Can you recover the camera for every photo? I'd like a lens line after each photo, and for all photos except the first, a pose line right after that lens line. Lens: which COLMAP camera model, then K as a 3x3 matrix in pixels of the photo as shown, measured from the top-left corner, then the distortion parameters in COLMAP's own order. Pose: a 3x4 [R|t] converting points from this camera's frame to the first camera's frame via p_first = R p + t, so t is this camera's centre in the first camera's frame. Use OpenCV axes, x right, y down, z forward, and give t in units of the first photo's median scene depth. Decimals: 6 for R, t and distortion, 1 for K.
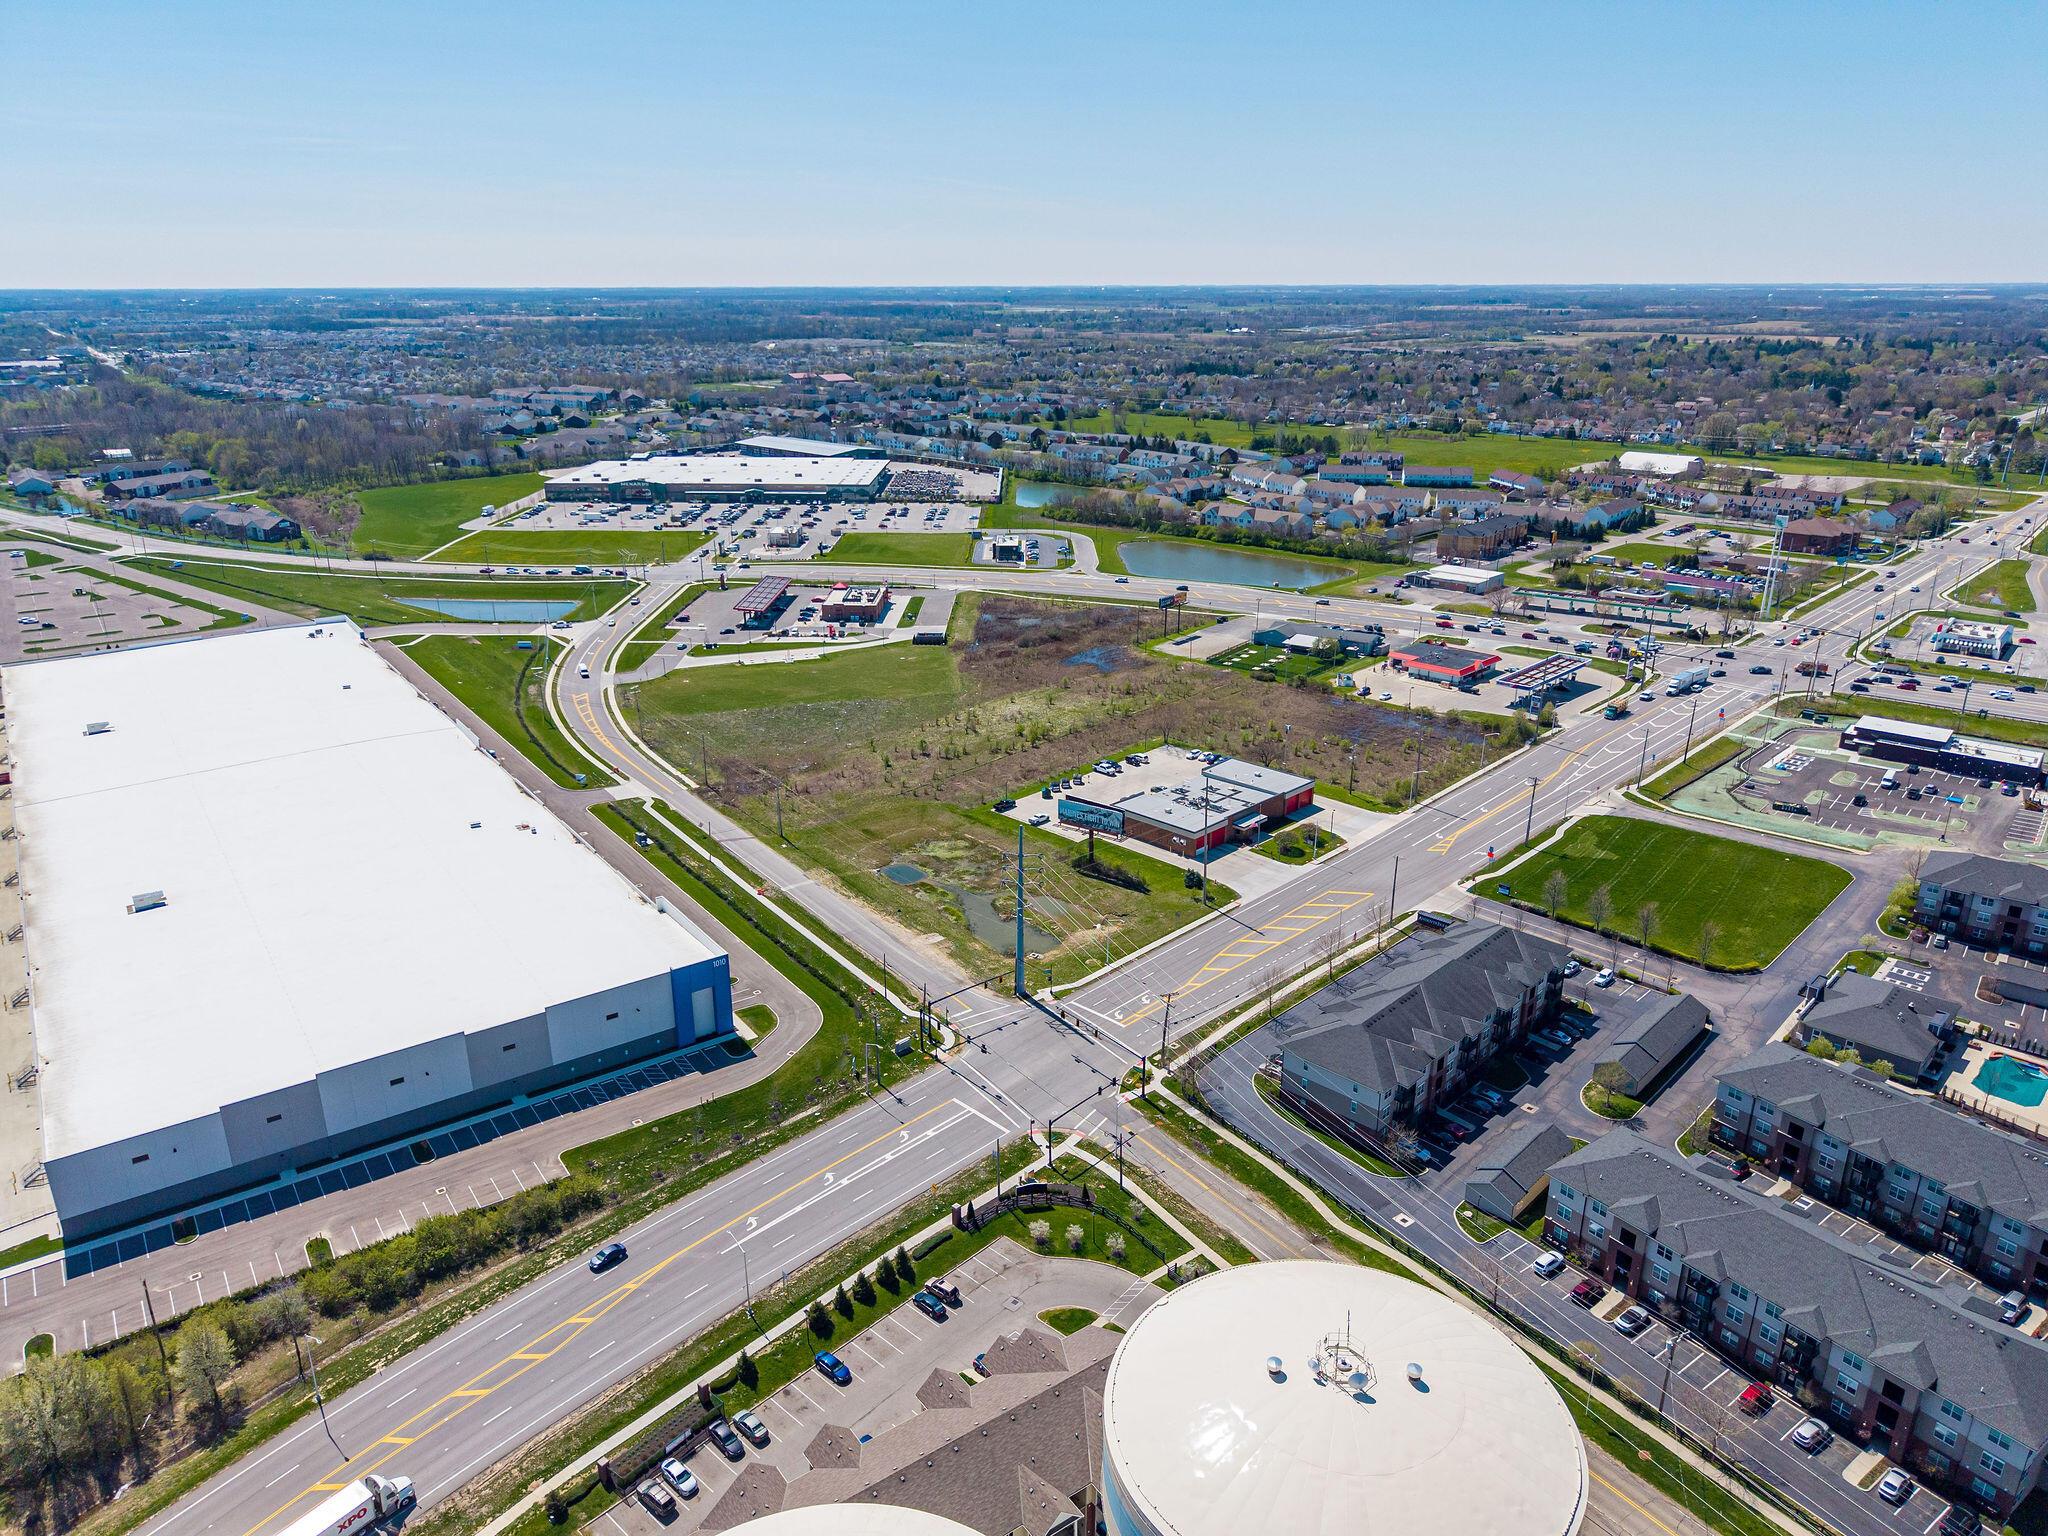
lens RADIAL K [[1366.0, 0, 1028.3], [0, 1366.0, 772.8], [0, 0, 1]] dist [0.070974, -0.112205]
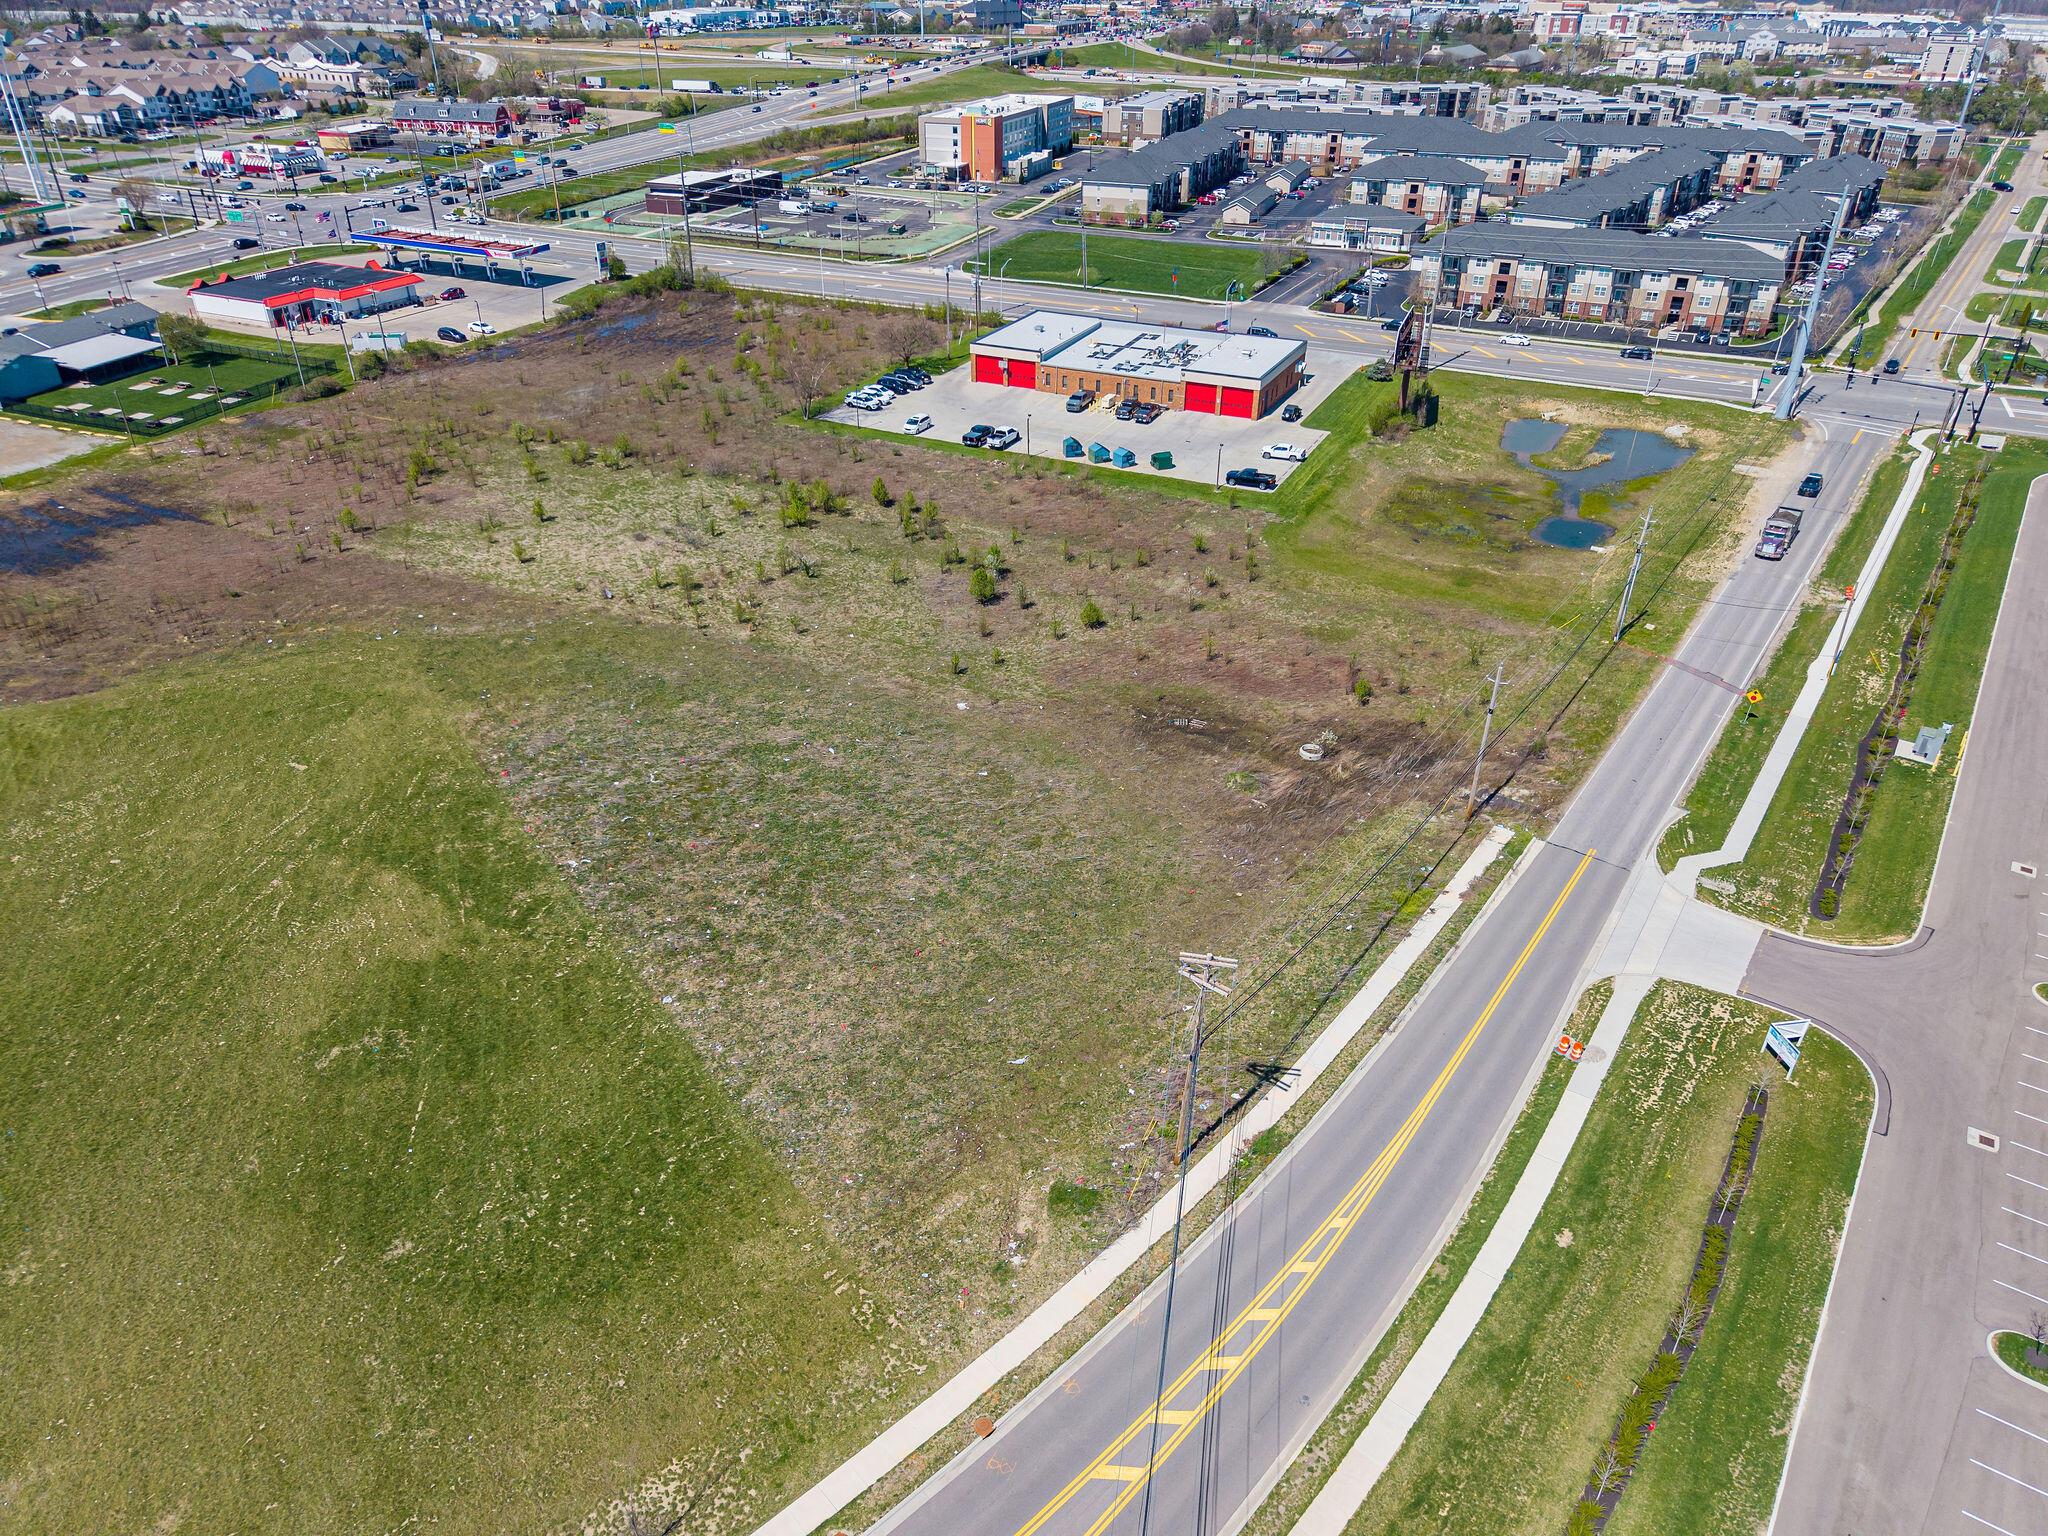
lens RADIAL K [[1384.0, 0, 1025.3], [0, 1384.0, 756.8], [0, 0, 1]] dist [0.023976, -0.022228]
pose [[-0.321321, -0.481299, 0.815539, -0.467269], [0.310479, 0.760060, 0.570886, -0.222982], [-0.894626, 0.436645, -0.094791, 1.142235]]
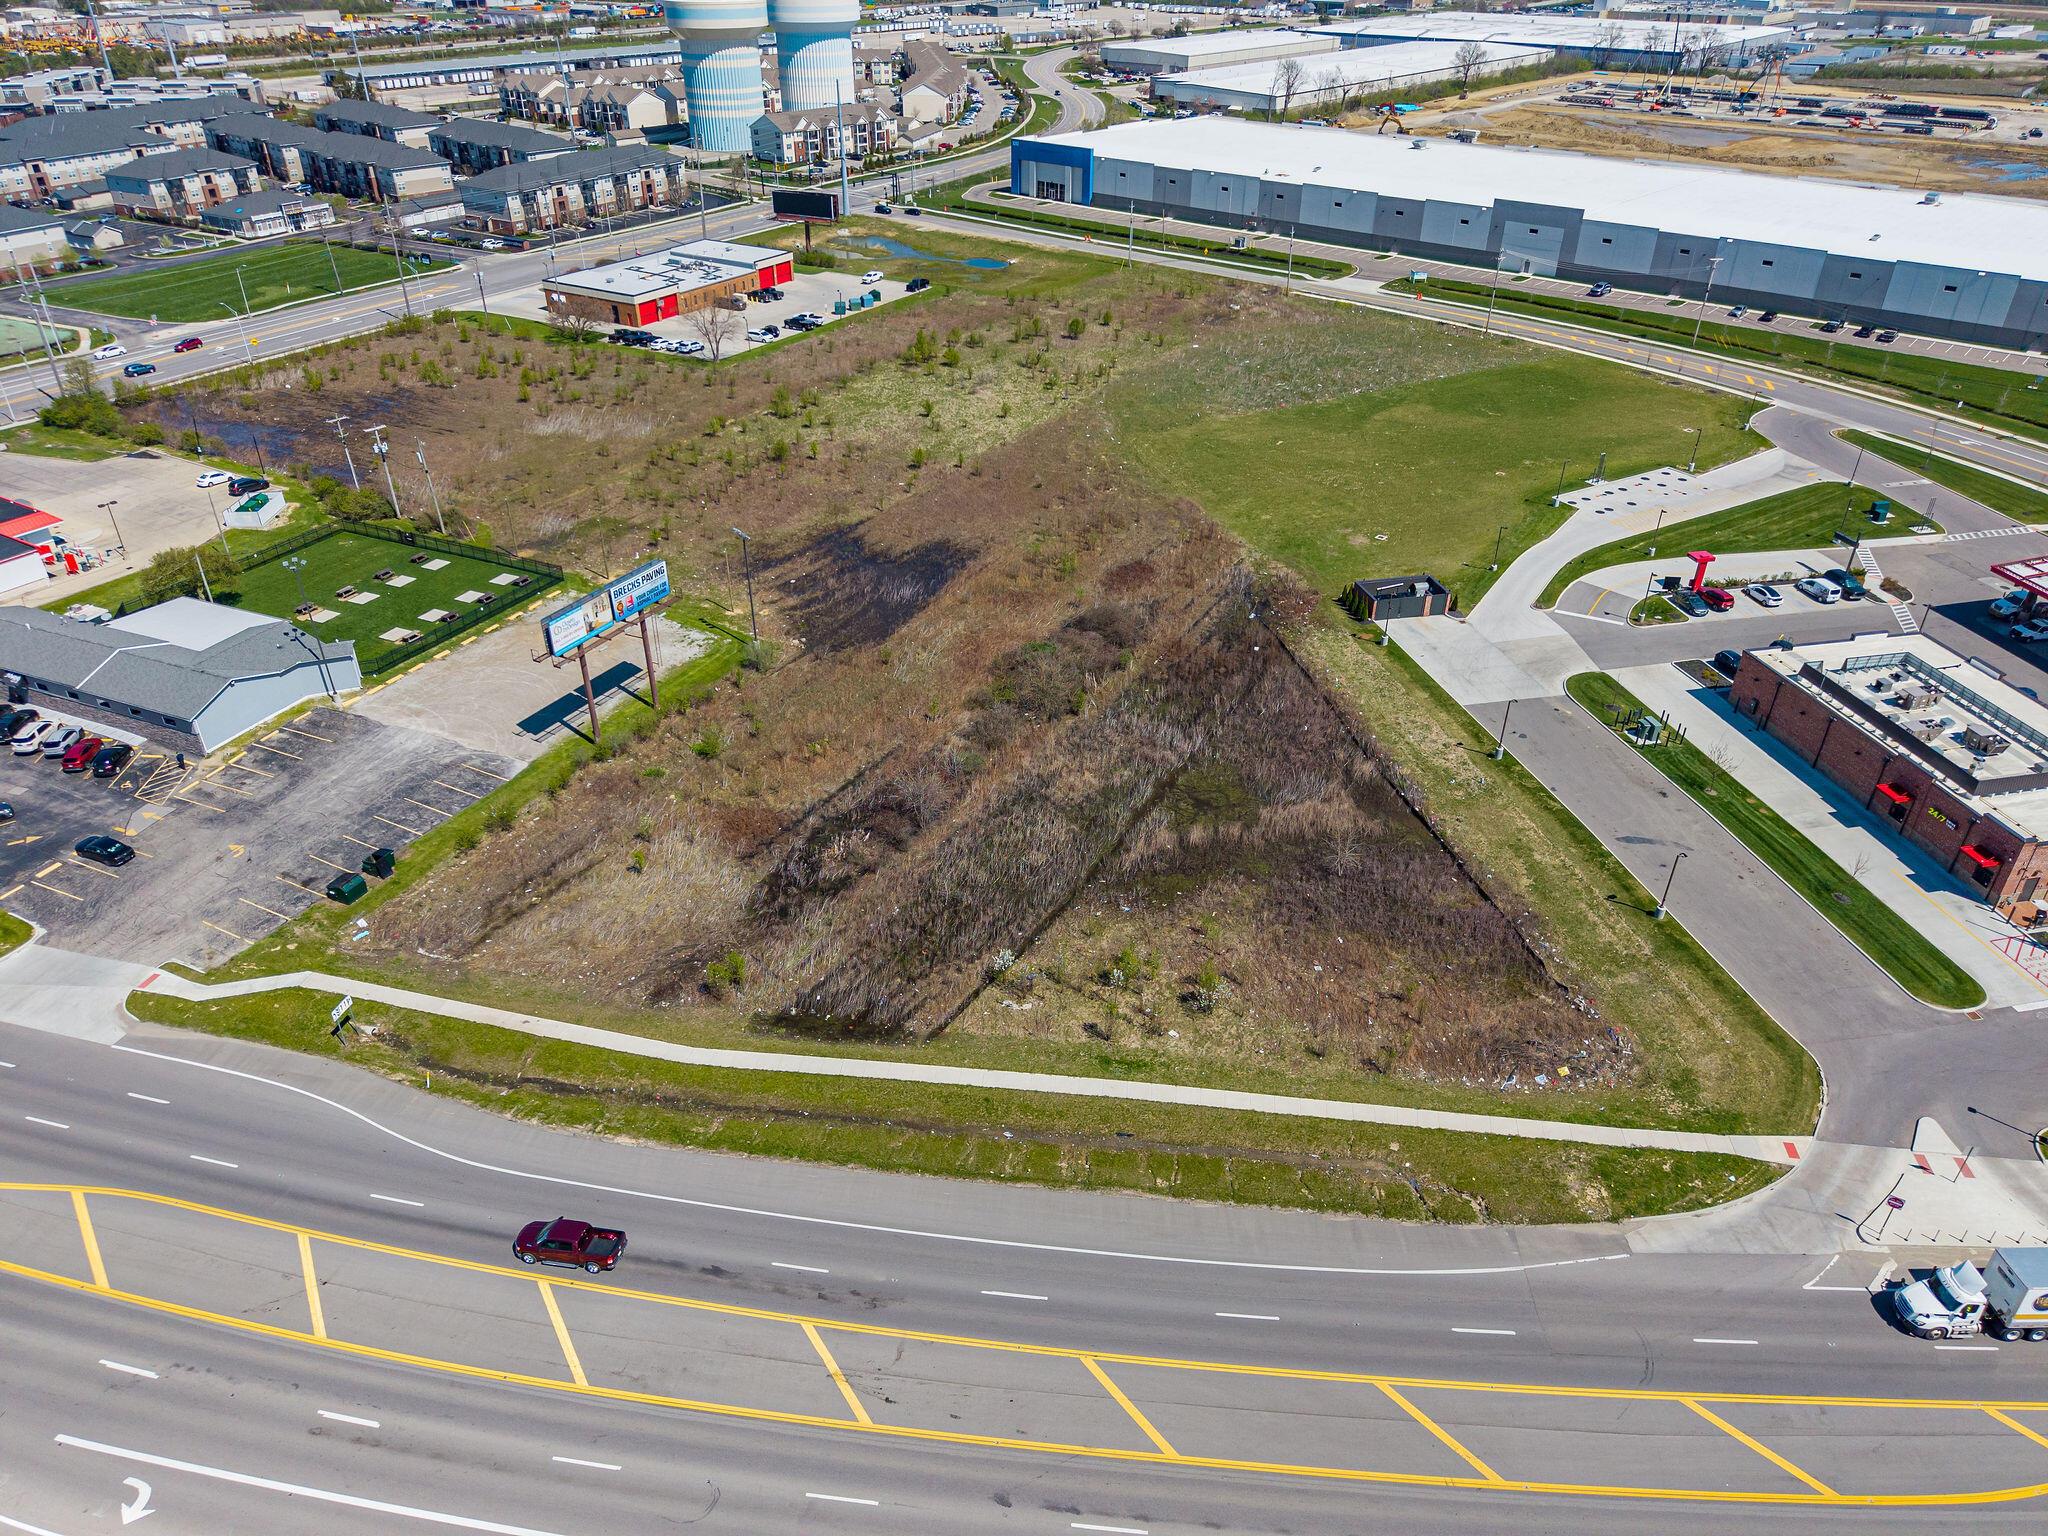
lens RADIAL K [[1355.5, 0, 1030.1], [0, 1355.5, 768.4], [0, 0, 1]] dist [0.067342, -0.081956]
pose [[-0.974090, 0.116886, -0.193615, 0.116372], [-0.079546, 0.624322, 0.777106, -0.459763], [0.211711, 0.772372, -0.598848, 1.730858]]
